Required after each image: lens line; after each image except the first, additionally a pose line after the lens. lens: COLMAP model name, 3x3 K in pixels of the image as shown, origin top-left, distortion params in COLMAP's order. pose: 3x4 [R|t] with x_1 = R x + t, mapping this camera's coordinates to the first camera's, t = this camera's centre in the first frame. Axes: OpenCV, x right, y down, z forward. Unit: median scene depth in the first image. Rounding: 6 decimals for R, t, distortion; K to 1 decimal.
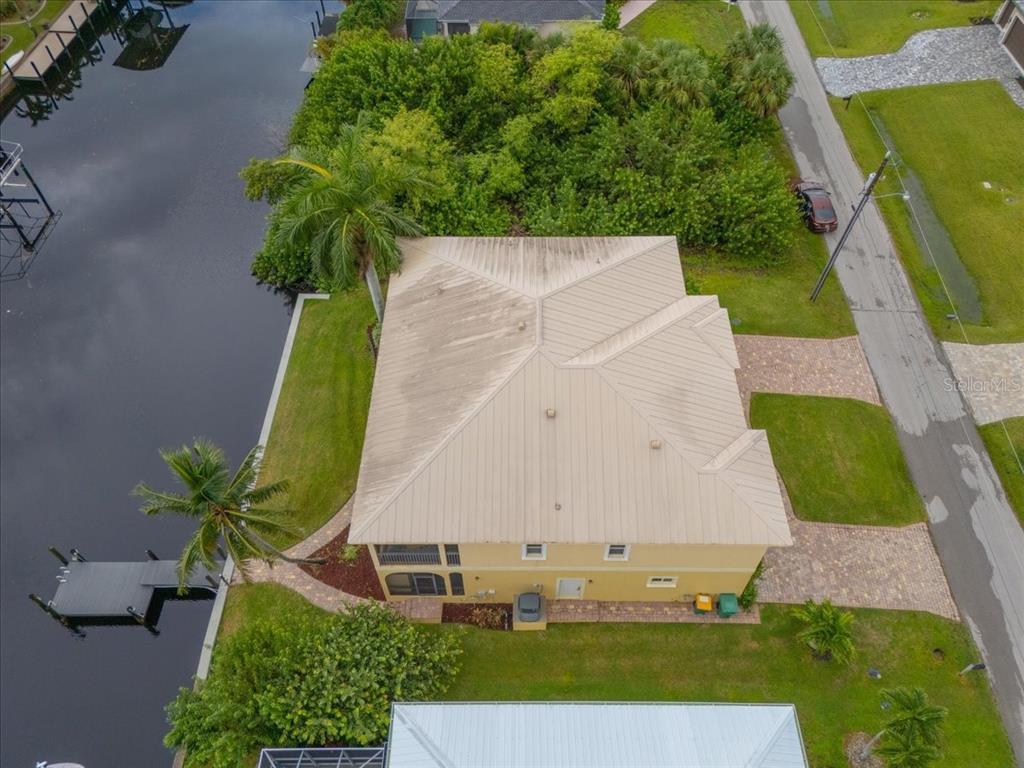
lens RADIAL K [[754.8, 0, 520.4], [0, 754.8, 362.0], [0, 0, 1]] dist [0.059898, -0.044789]
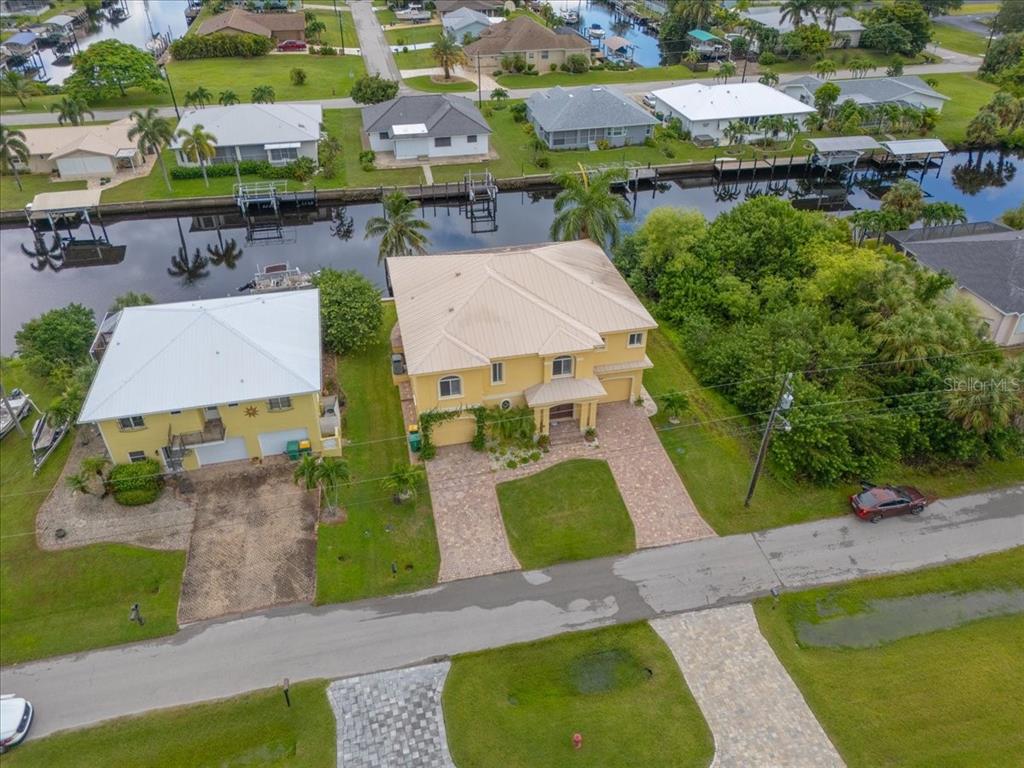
lens RADIAL K [[754.8, 0, 519.5], [0, 754.8, 364.9], [0, 0, 1]] dist [0.059898, -0.044789]
pose [[0.222300, 0.548713, -0.805913, 1.227944], [-0.760396, 0.614933, 0.208937, -0.211997], [0.610229, 0.566367, 0.553939, 0.166593]]
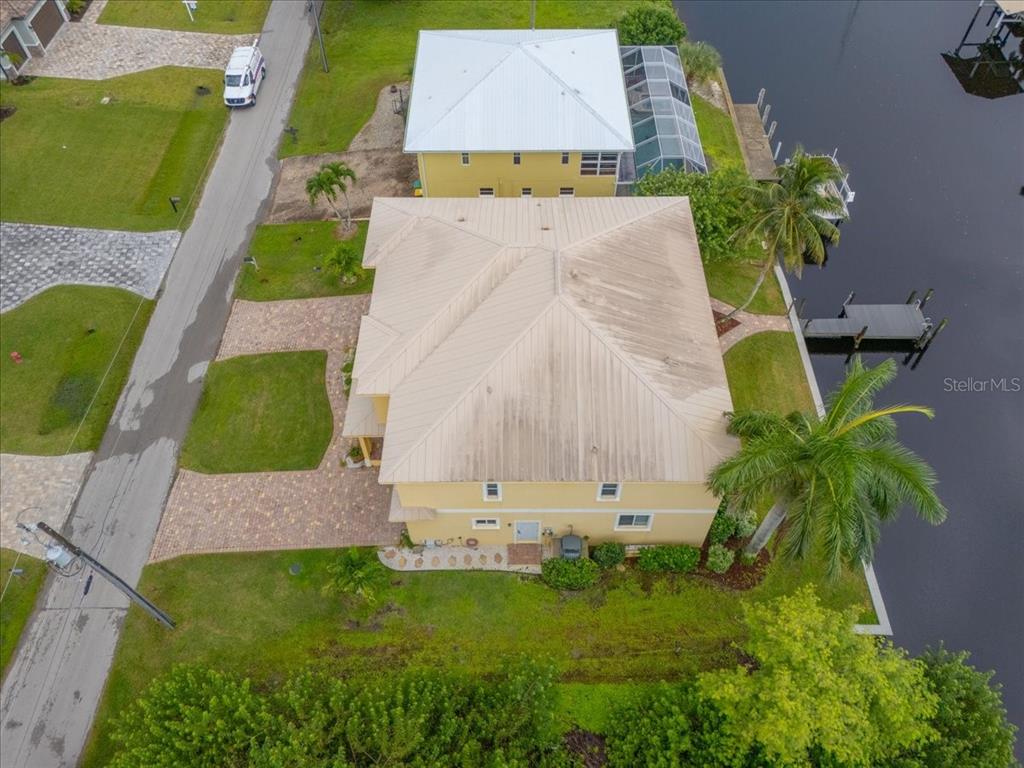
lens RADIAL K [[754.8, 0, 514.9], [0, 754.8, 360.4], [0, 0, 1]] dist [0.059898, -0.044789]
pose [[-0.999968, 0.004453, 0.006598, 0.061763], [0.005443, -0.222244, 0.974976, -0.867452], [0.005808, 0.974981, 0.222213, 0.705834]]
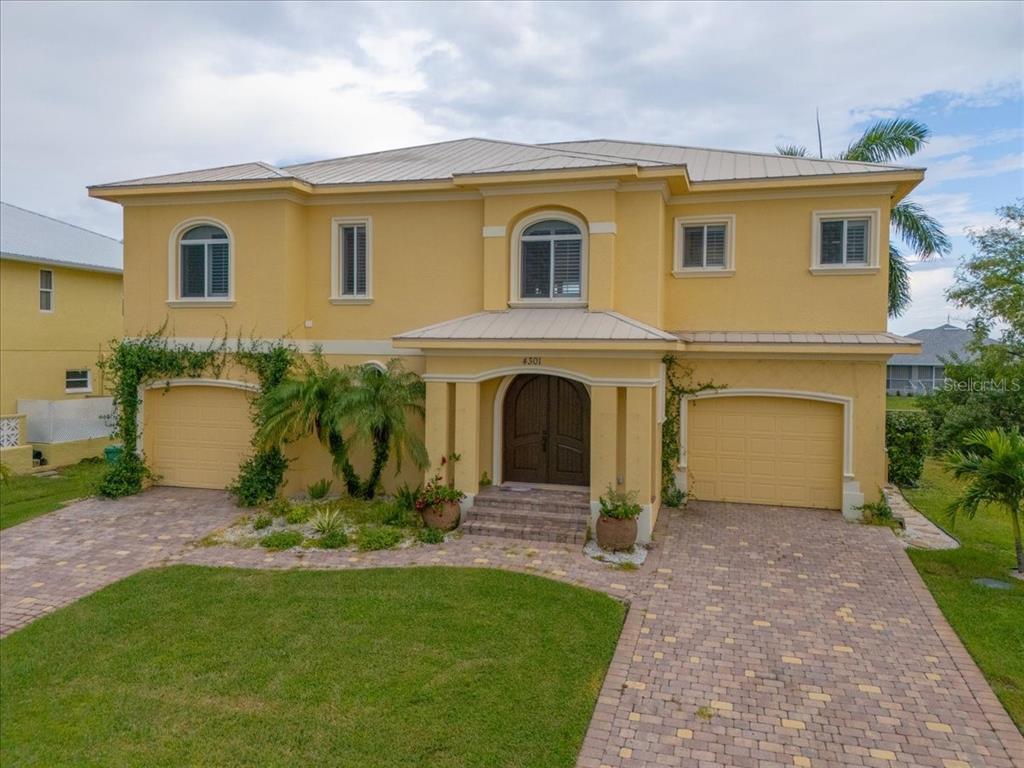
lens RADIAL K [[754.8, 0, 518.1], [0, 754.8, 374.5], [0, 0, 1]] dist [0.059898, -0.044789]
pose [[-0.272722, 0.024628, -0.961778, 0.600413], [-0.756450, 0.612211, 0.230175, -0.042654], [0.594480, 0.790311, -0.148334, 1.004802]]
